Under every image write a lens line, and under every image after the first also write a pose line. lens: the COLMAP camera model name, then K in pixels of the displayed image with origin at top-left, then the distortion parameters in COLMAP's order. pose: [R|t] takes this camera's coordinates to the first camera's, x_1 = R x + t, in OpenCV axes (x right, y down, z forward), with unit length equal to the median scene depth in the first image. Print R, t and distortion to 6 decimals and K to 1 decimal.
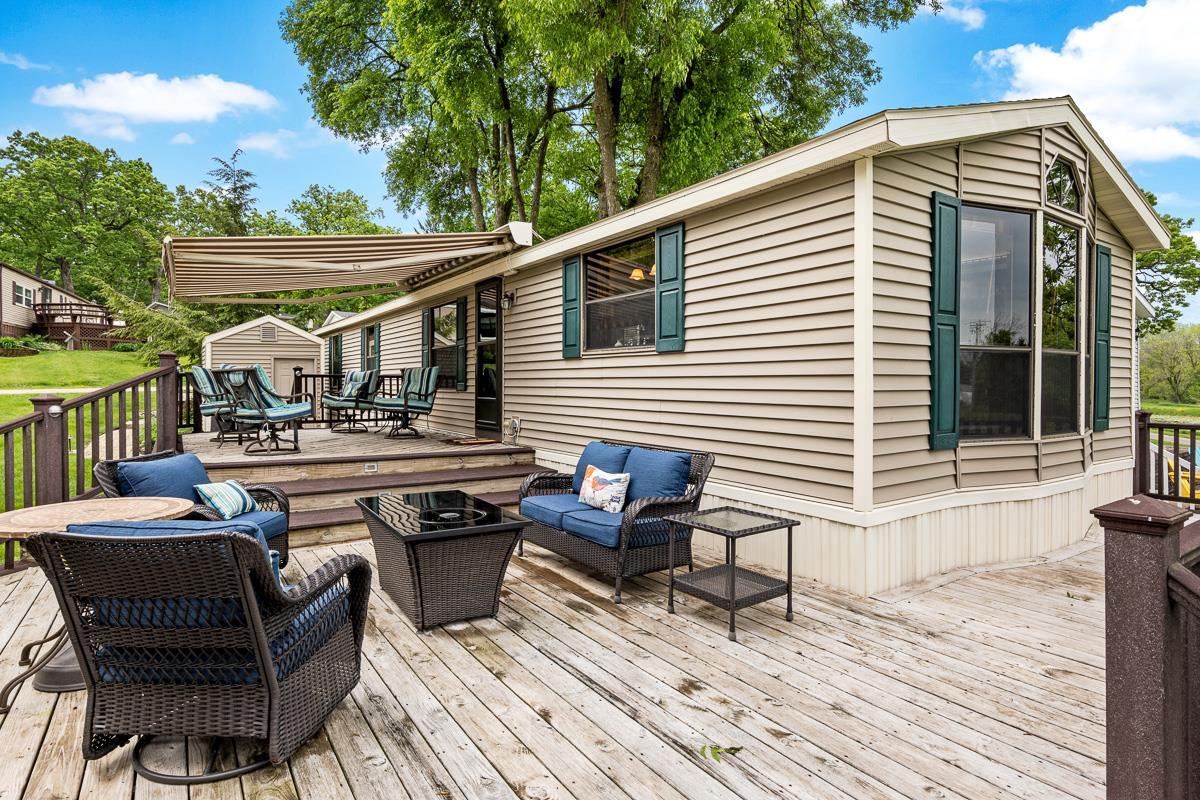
lens RADIAL K [[626.7, 0, 601.3], [0, 626.7, 386.2], [0, 0, 1]] dist [-0.000788, 0.000005]
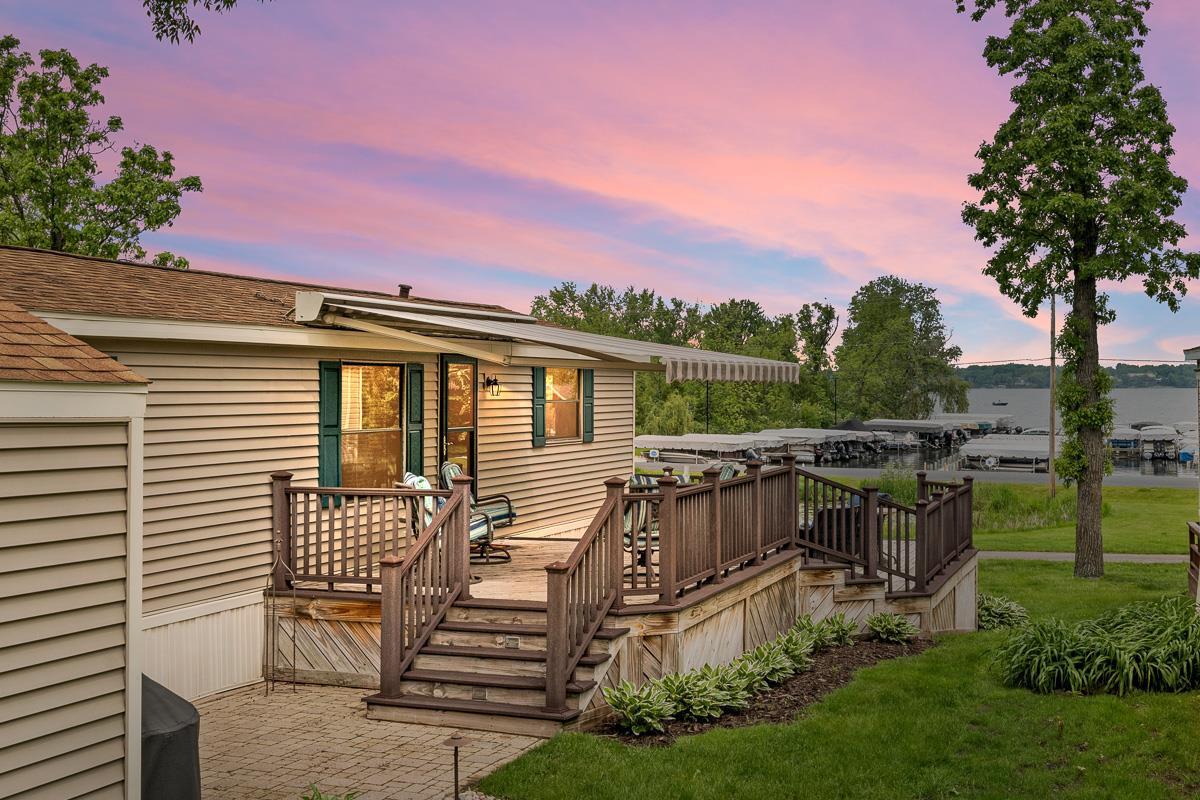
lens RADIAL K [[1404.1, 0, 674.1], [0, 1404.1, 347.0], [0, 0, 1]] dist [-0.009050, 0.214130]
pose [[-0.594735, 0.023346, 0.803583, -3.008001], [0.006347, 0.999683, -0.024345, -0.214102], [-0.803897, -0.009378, -0.594695, 3.051674]]
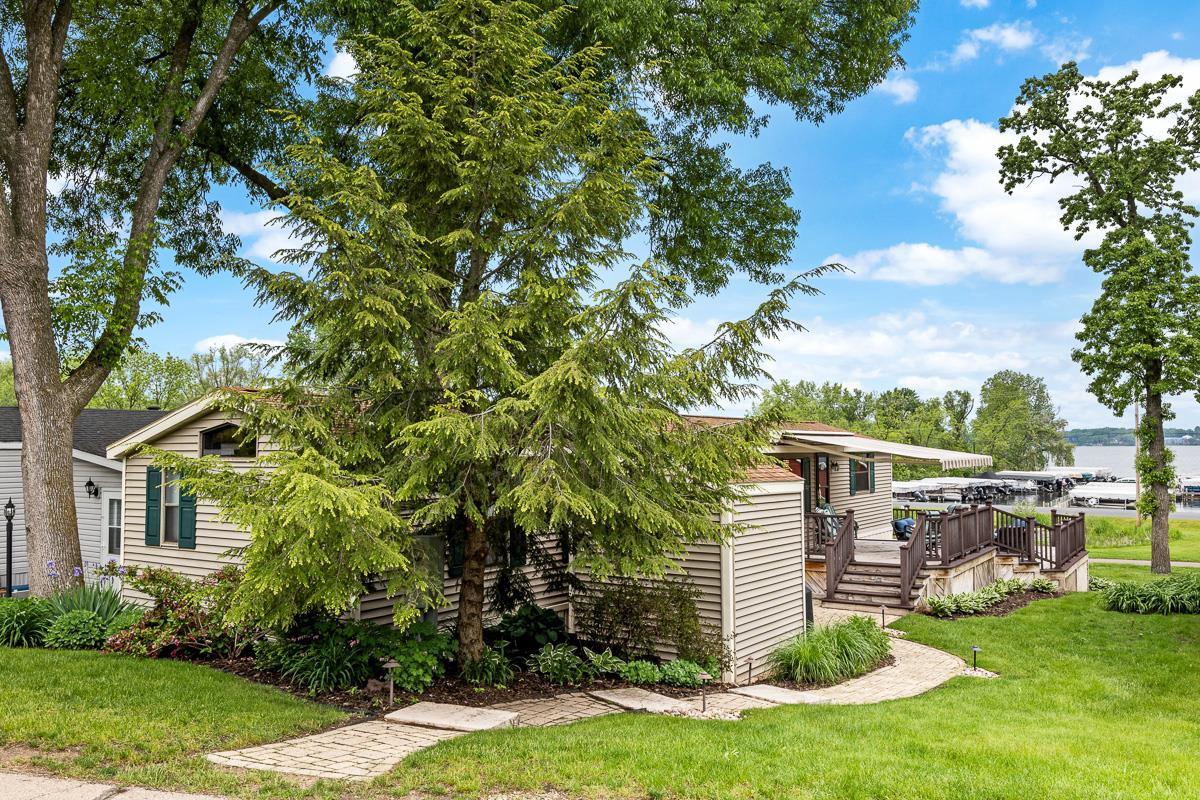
lens RADIAL K [[945.1, 0, 600.0], [0, 945.1, 400.0], [0, 0, 1]] dist [0.007903, -0.000497]
pose [[-0.372145, 0.048497, 0.926907, -4.002986], [0.011953, 0.998802, -0.047459, -0.321987], [-0.928098, -0.006582, -0.372279, 4.223738]]
